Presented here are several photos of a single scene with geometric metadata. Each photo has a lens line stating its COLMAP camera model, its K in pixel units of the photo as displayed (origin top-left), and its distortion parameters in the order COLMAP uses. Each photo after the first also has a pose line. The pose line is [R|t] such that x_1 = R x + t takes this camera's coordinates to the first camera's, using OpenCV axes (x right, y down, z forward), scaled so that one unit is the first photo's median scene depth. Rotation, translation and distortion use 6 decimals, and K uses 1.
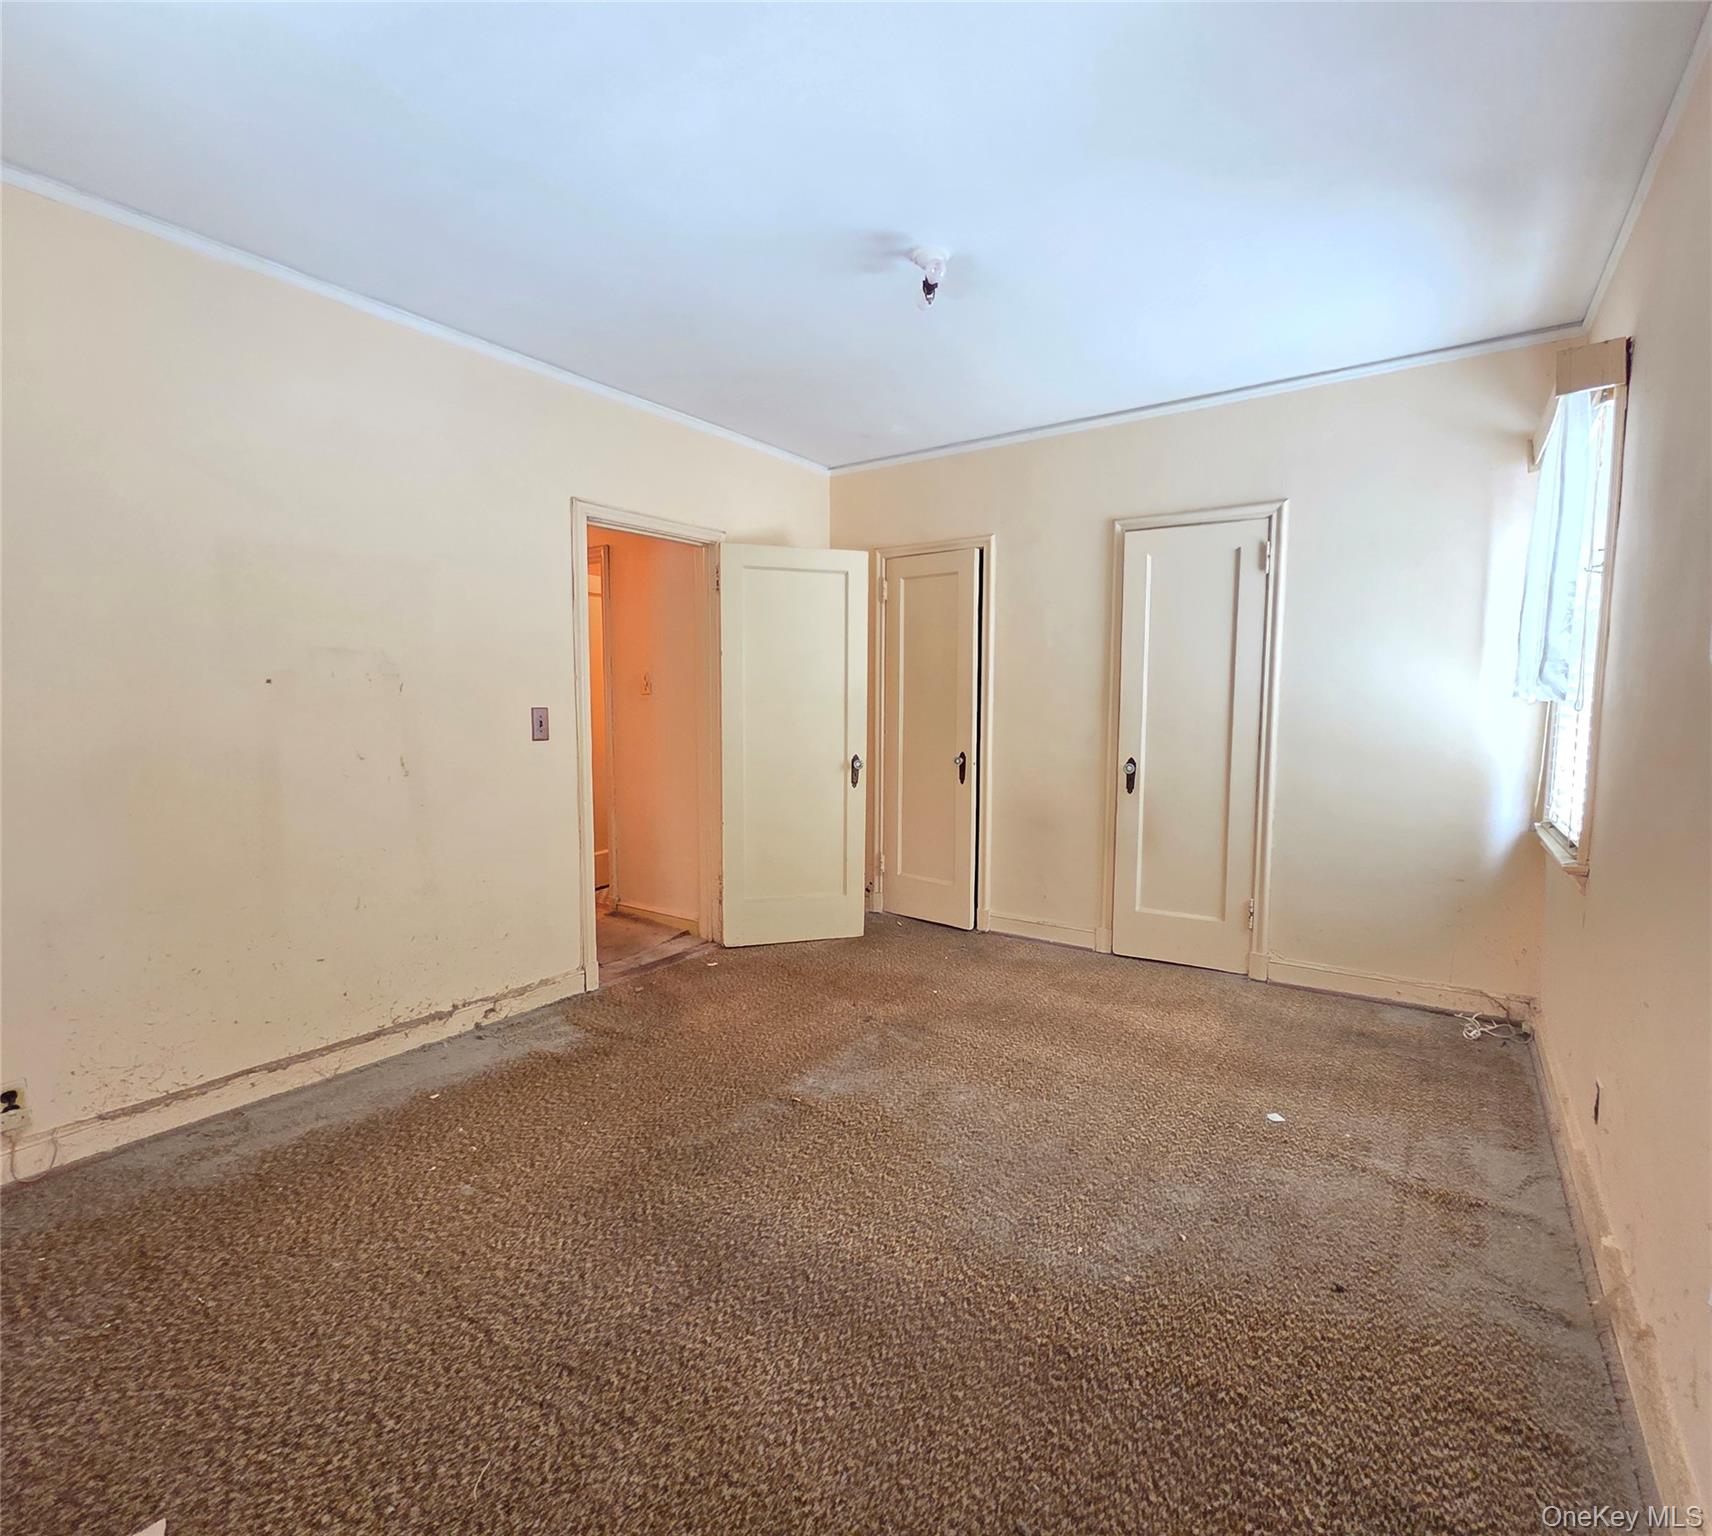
lens RADIAL K [[822.1, 0, 845.1], [0, 822.1, 767.5], [0, 0, 1]] dist [0.001058, 0.000862]
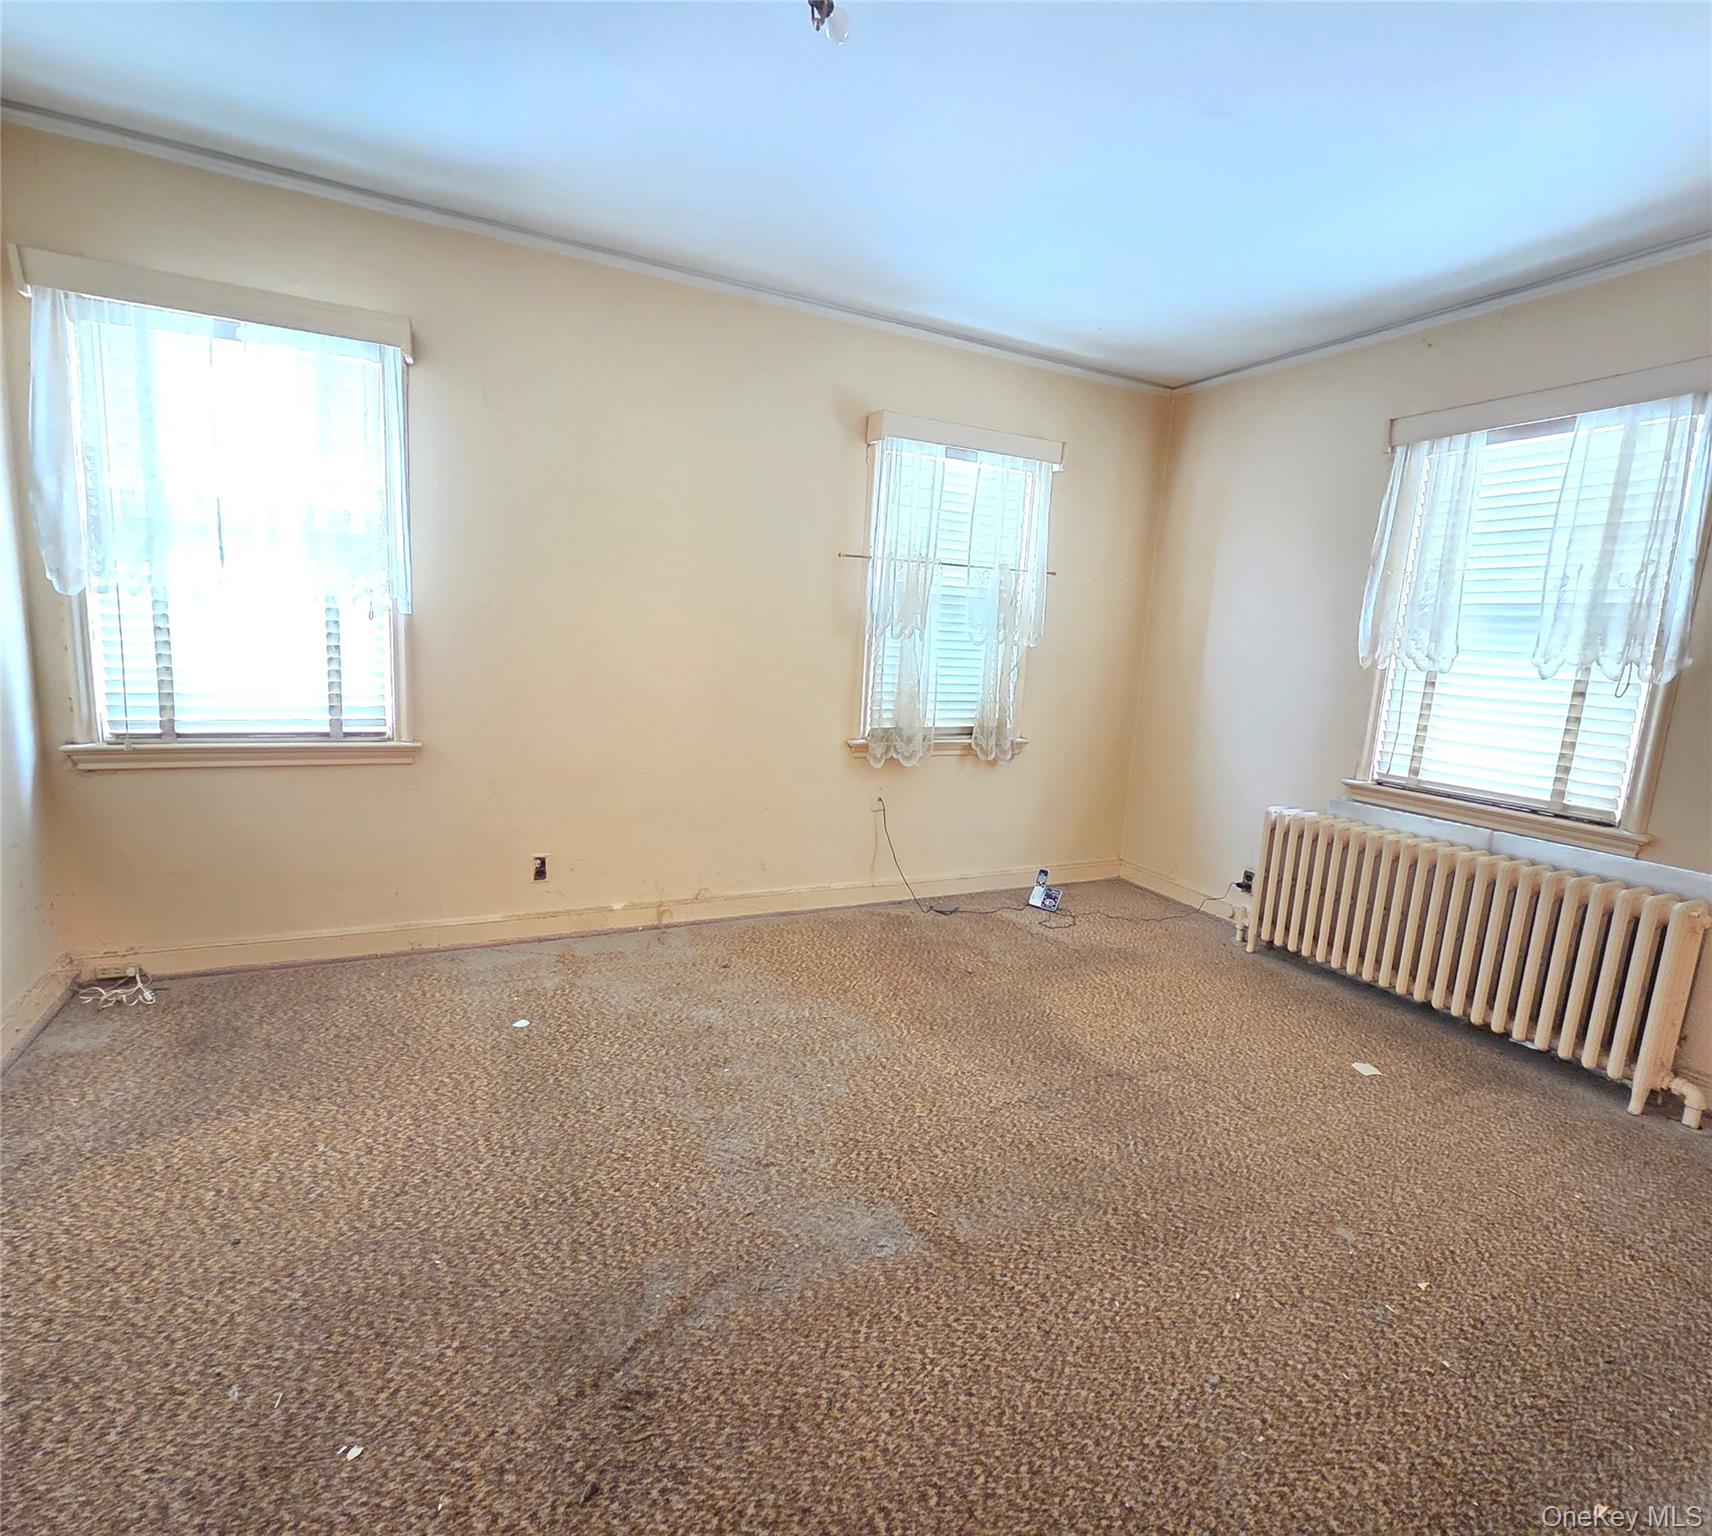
lens RADIAL K [[824.5, 0, 859.9], [0, 824.5, 769.8], [0, 0, 1]] dist [0.000982, -0.000583]
pose [[-0.882022, -0.131447, 0.452503, -0.348875], [-0.024081, 0.971623, 0.235307, -0.175891], [-0.470593, 0.196649, -0.860158, 1.981714]]
